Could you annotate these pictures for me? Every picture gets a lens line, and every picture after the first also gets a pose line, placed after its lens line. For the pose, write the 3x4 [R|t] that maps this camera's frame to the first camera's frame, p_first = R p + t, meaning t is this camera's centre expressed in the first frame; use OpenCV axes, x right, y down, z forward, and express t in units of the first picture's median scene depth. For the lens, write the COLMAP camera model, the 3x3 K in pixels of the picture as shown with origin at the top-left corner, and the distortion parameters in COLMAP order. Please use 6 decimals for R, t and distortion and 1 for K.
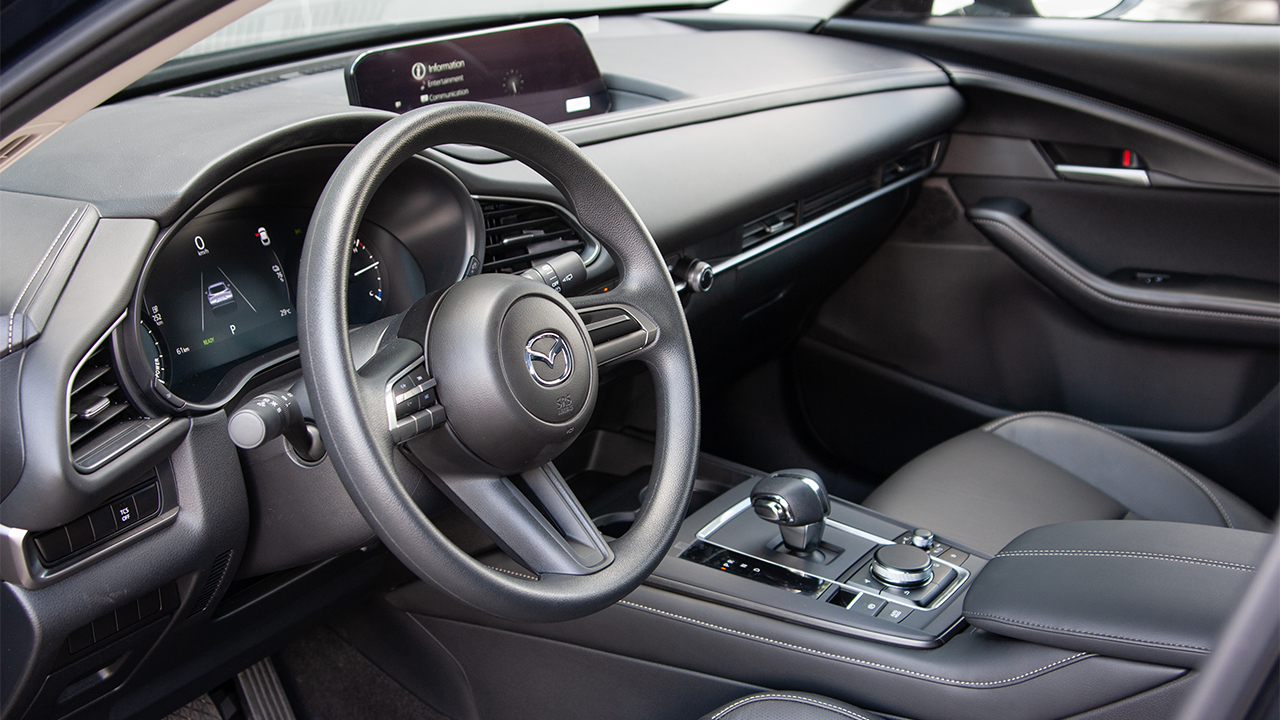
lens RADIAL K [[1625.5, 0, 639.6], [0, 1625.5, 367.4], [0, 0, 1]] dist [-0.108872, 0.000000]
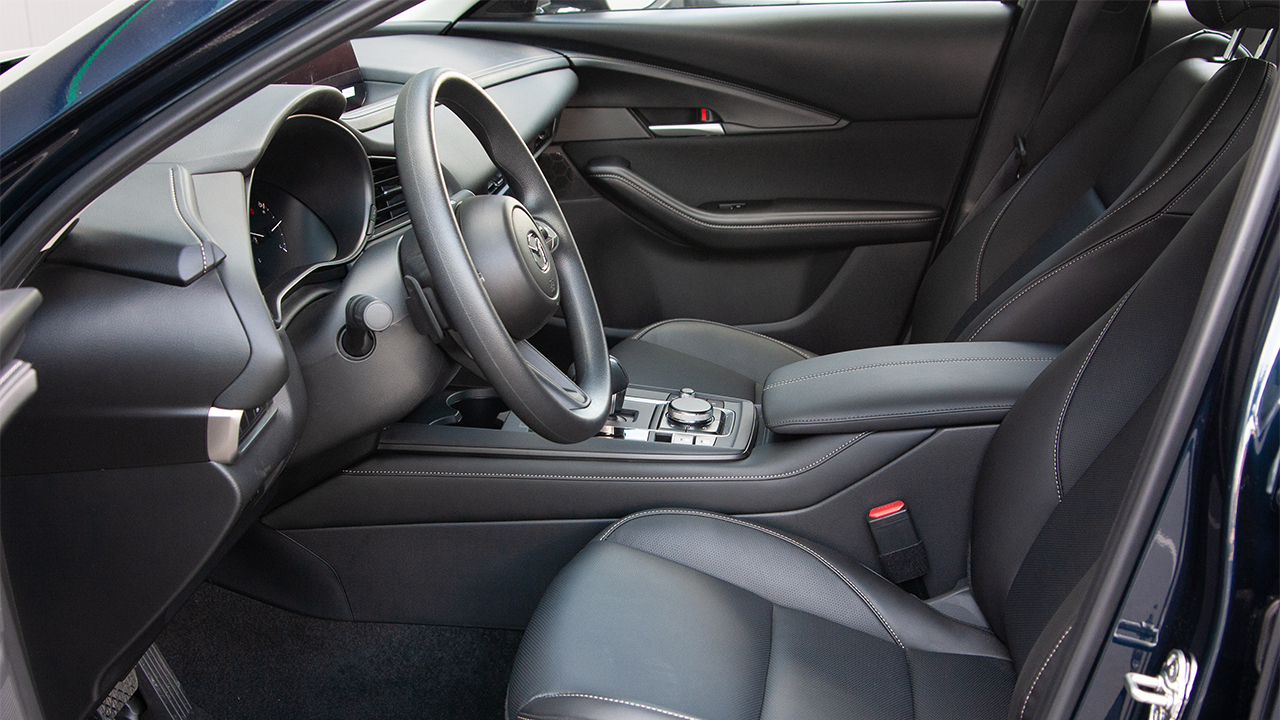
lens RADIAL K [[1625.5, 0, 641.9], [0, 1625.5, 357.9], [0, 0, 1]] dist [-0.108872, 0.000000]
pose [[0.896135, -0.131952, 0.423711, -0.315003], [0.144495, 0.989502, 0.002549, 0.051132], [-0.419600, 0.058940, 0.905794, -0.139164]]
